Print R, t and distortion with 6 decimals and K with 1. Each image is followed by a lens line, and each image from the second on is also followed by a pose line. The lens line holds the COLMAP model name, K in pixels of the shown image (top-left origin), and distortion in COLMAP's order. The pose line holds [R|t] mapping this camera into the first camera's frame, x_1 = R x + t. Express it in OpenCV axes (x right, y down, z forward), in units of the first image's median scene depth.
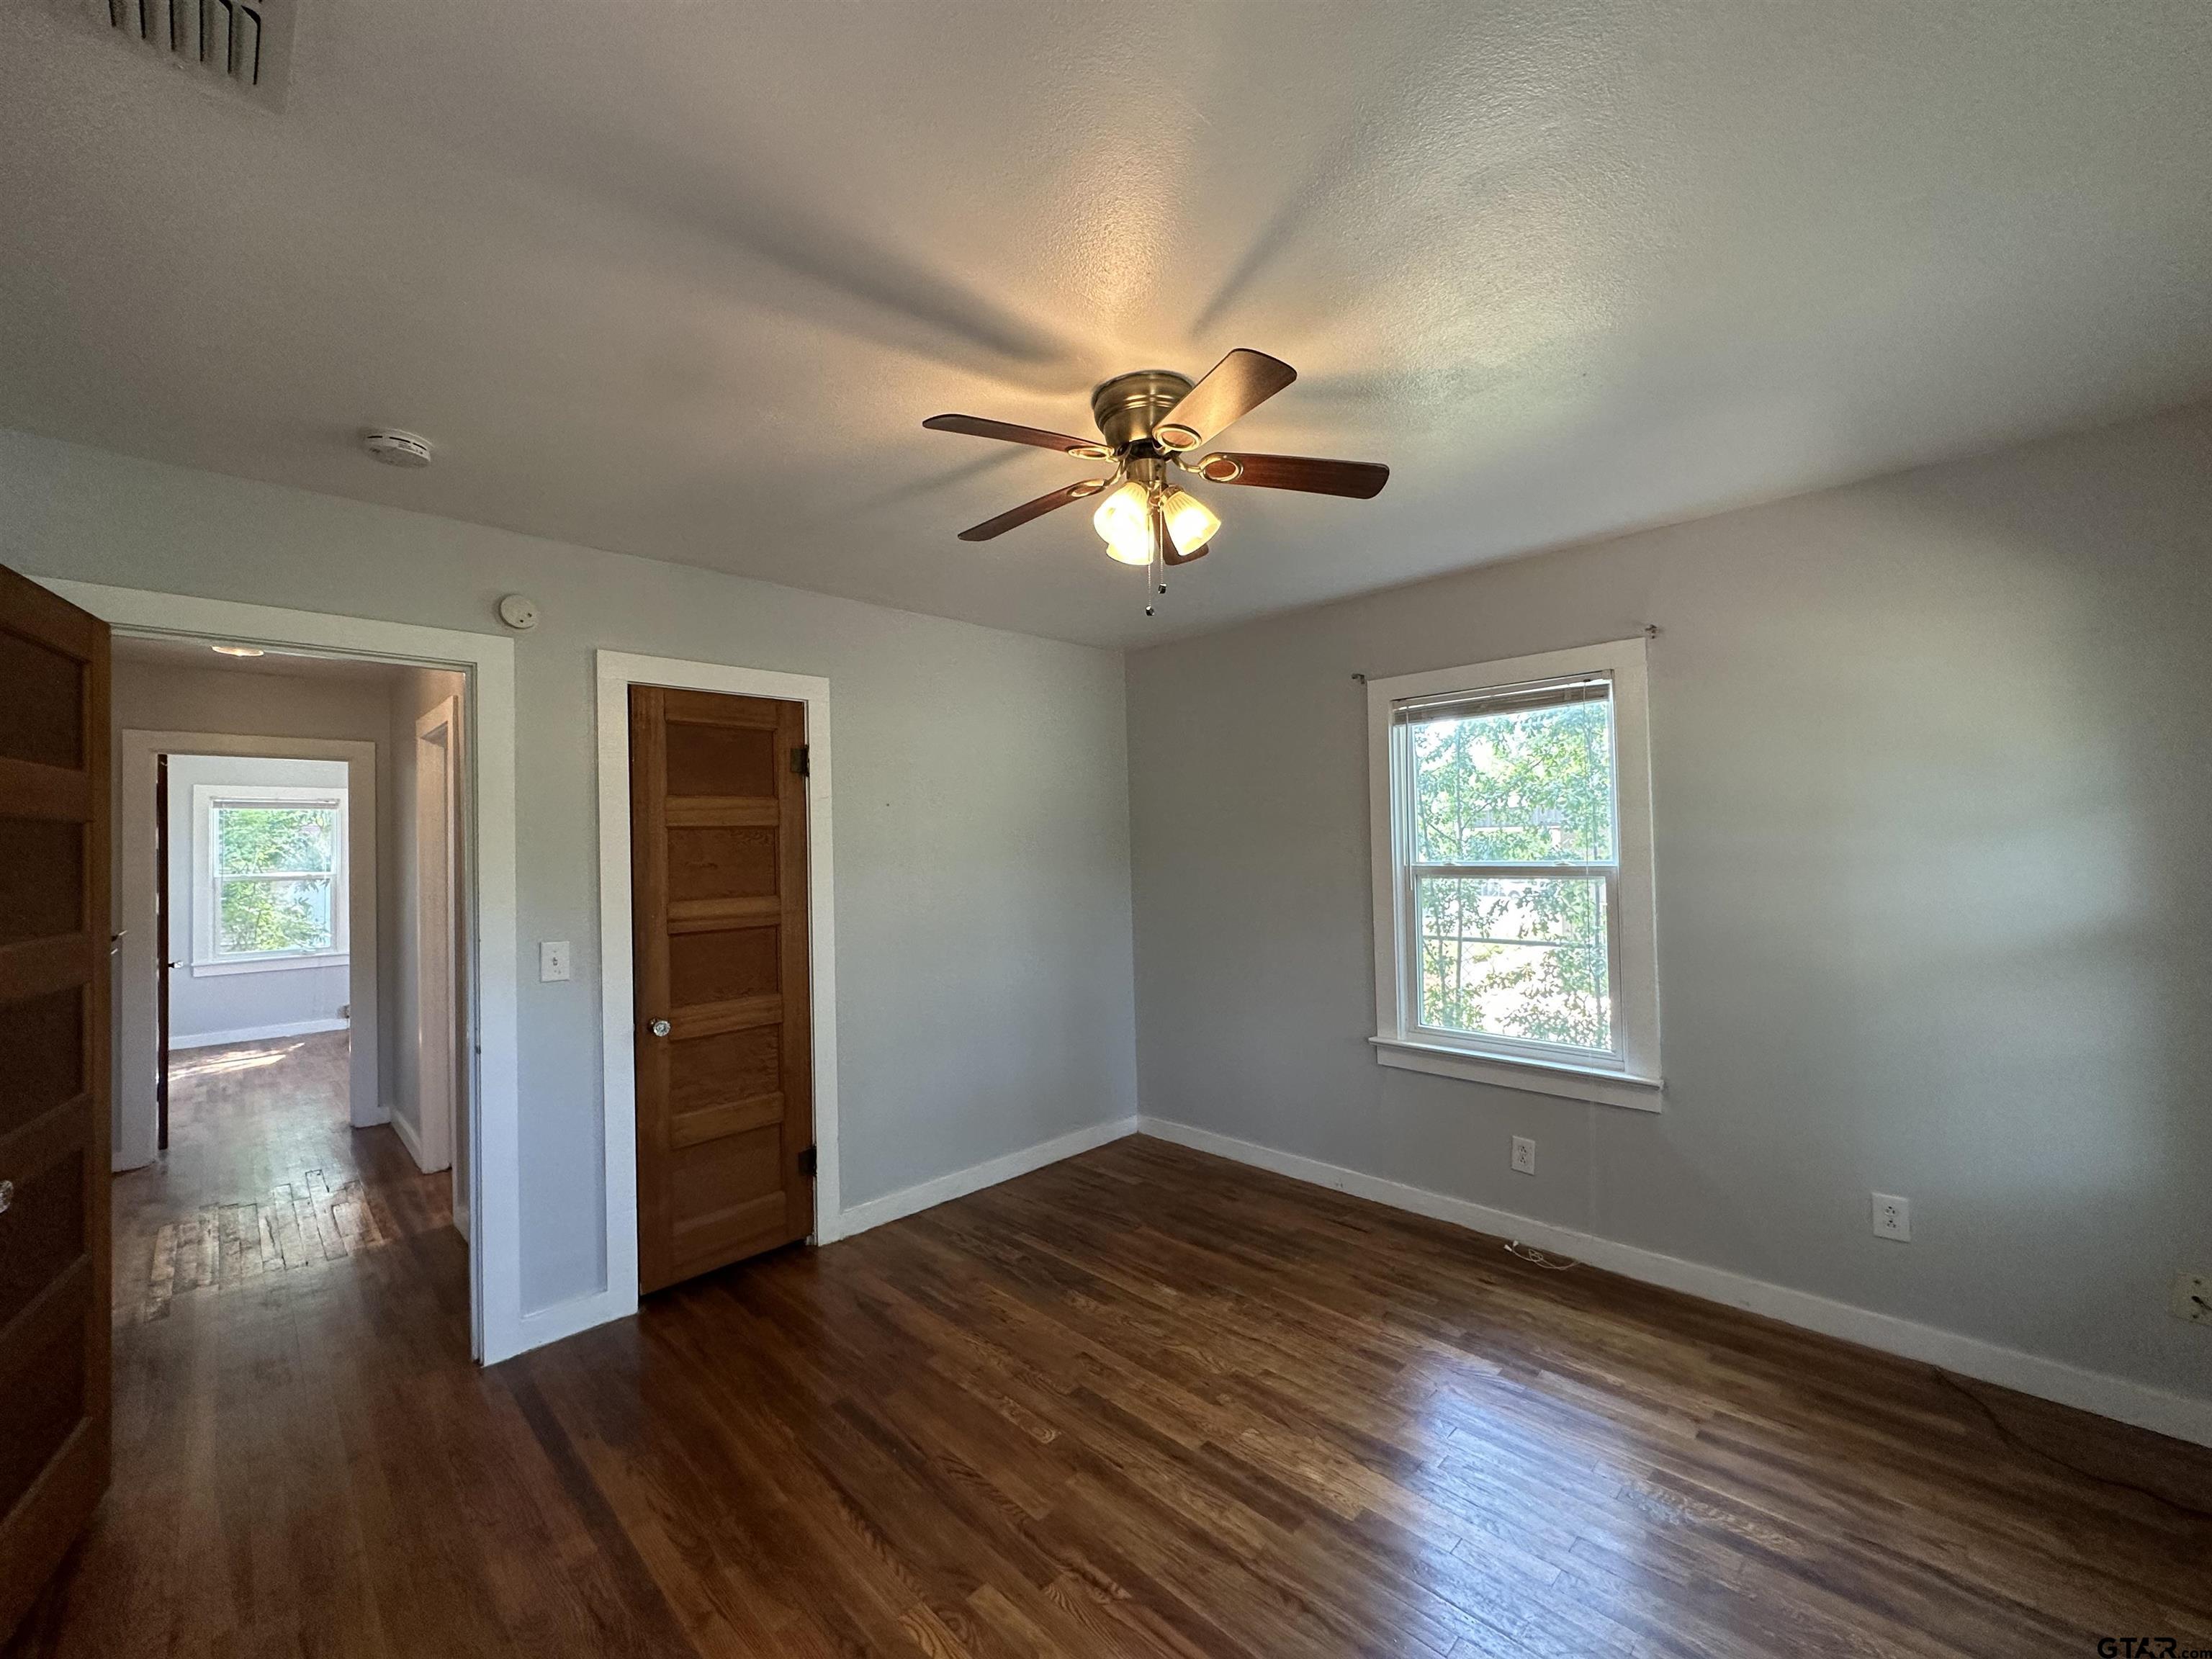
lens RADIAL K [[890.4, 0, 1117.8], [0, 890.4, 831.9], [0, 0, 1]] dist [-0.005522, 0.000881]
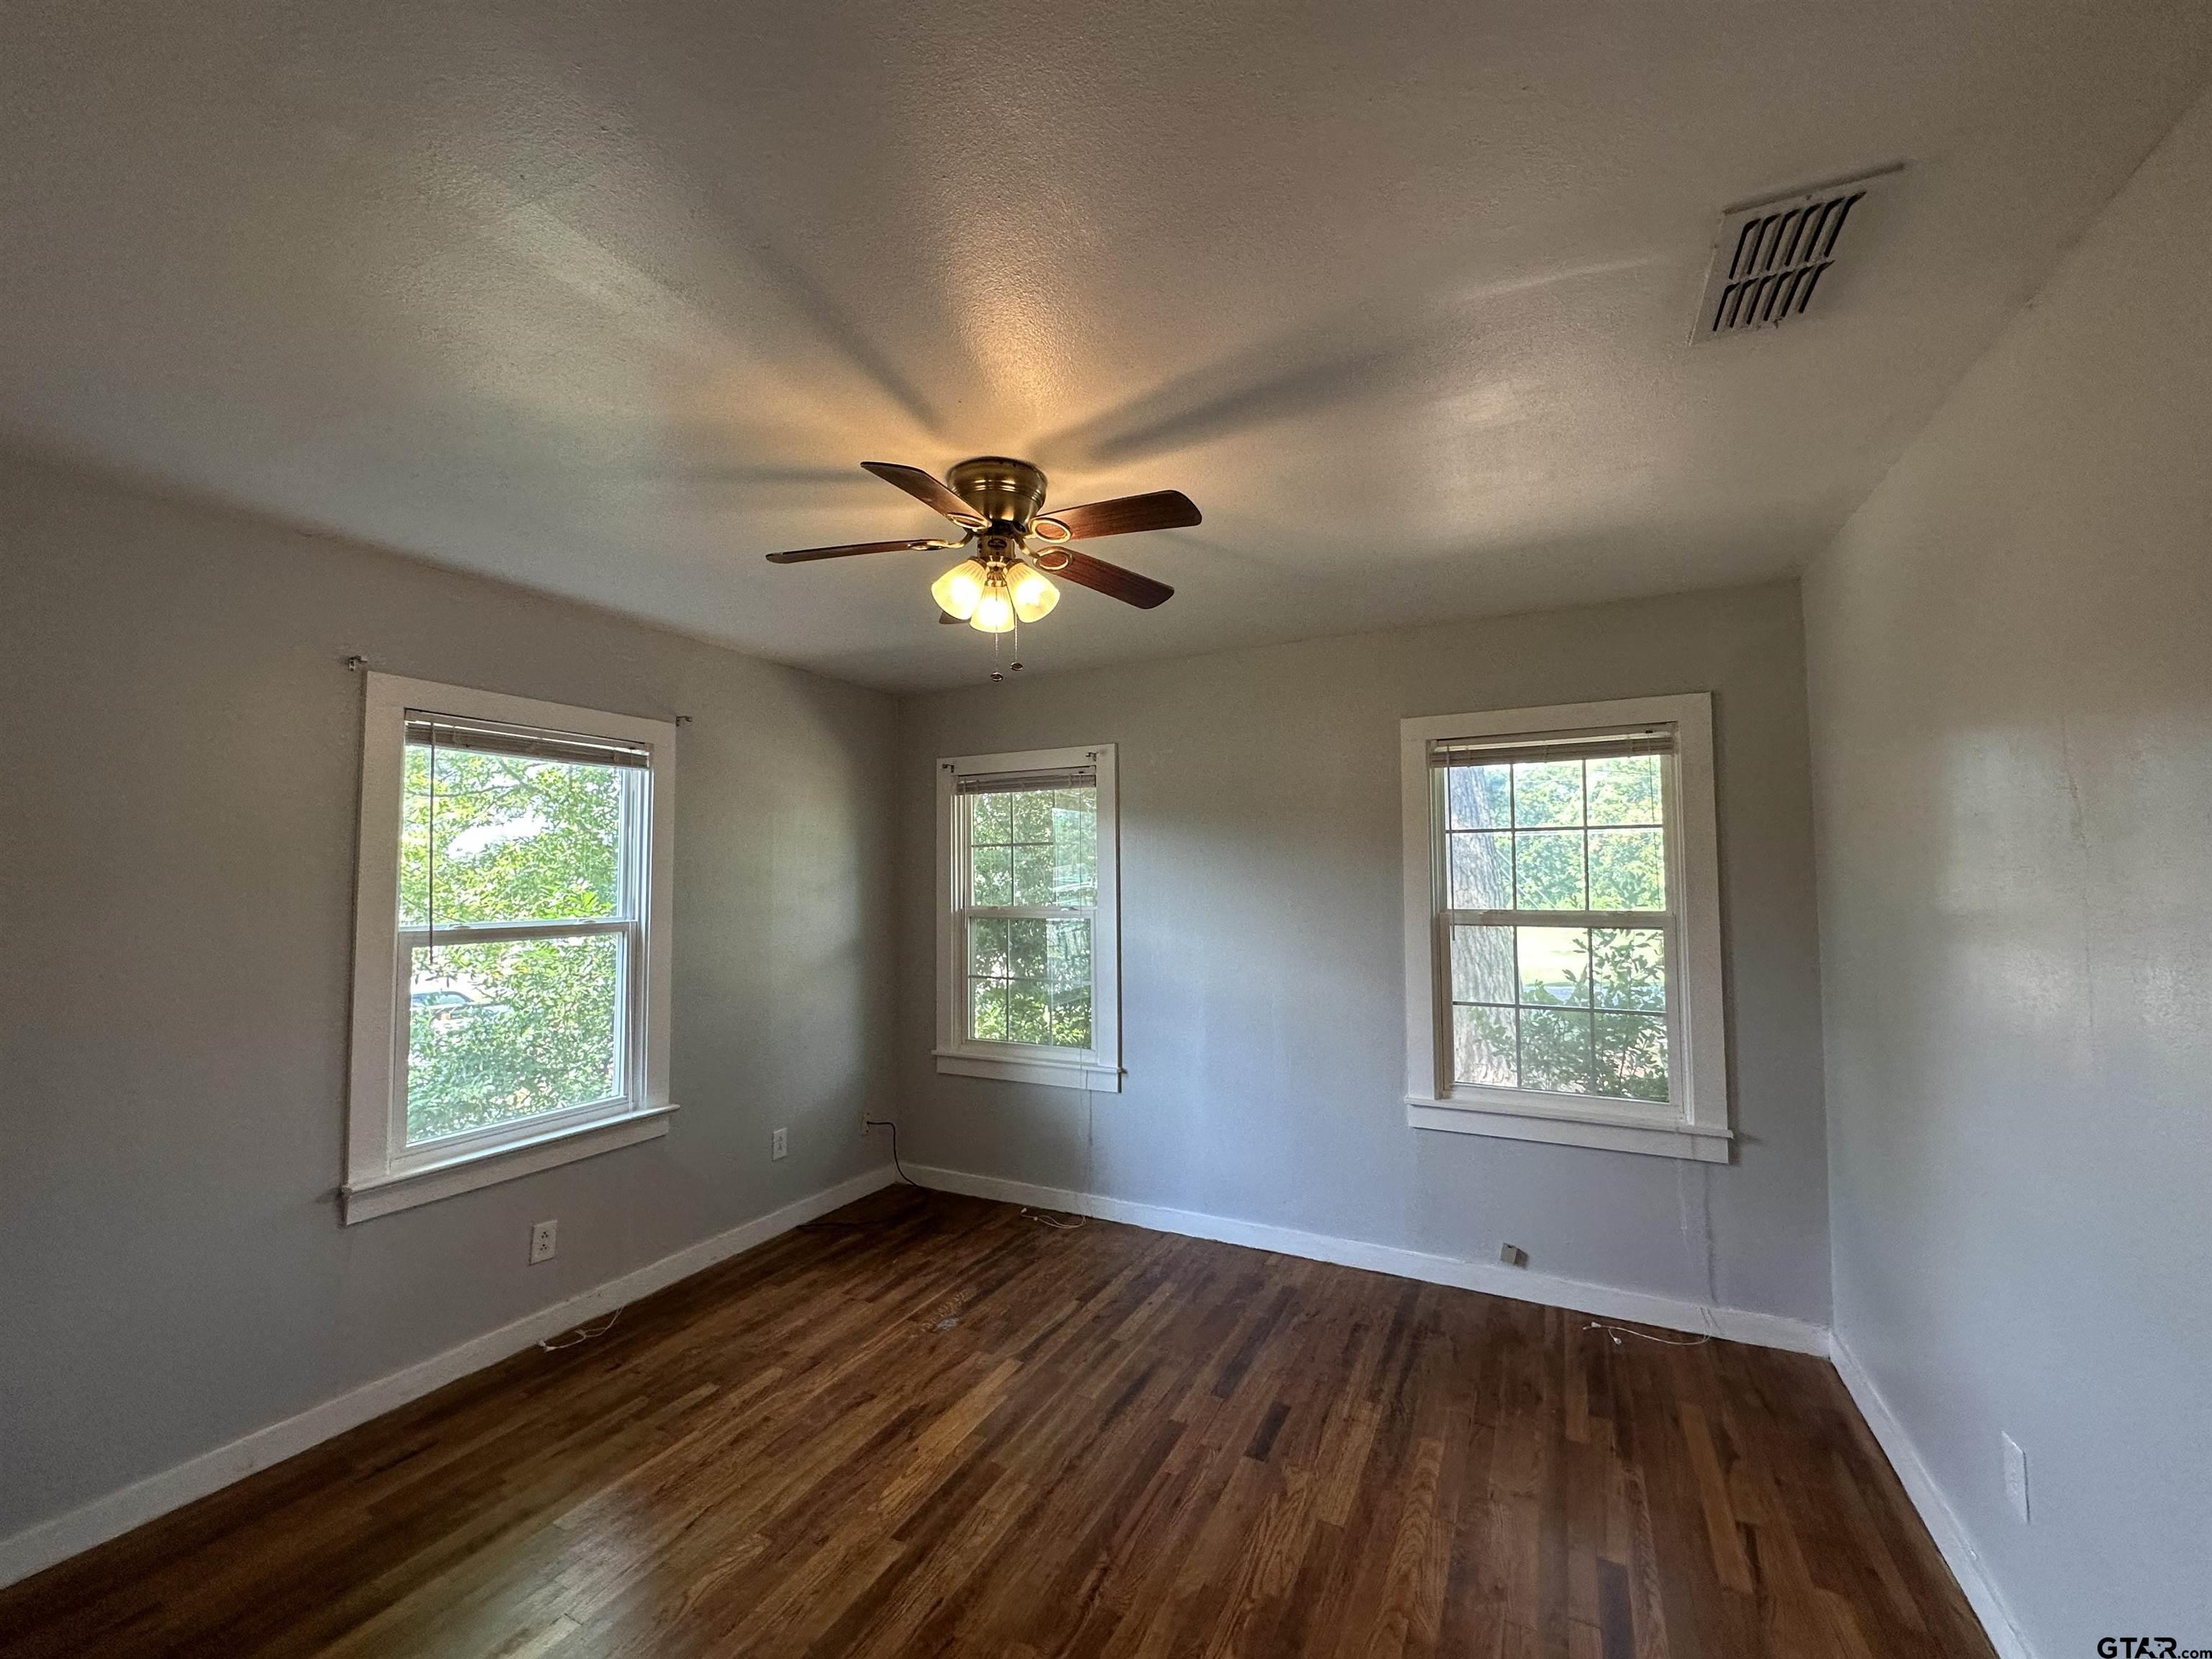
lens RADIAL K [[890.4, 0, 1087.6], [0, 890.4, 836.3], [0, 0, 1]] dist [-0.005522, 0.000881]
pose [[-0.293989, 0.068416, 0.953357, -0.825571], [-0.004148, 0.997334, -0.072851, 0.013984], [-0.955800, -0.025372, -0.292921, 1.001187]]
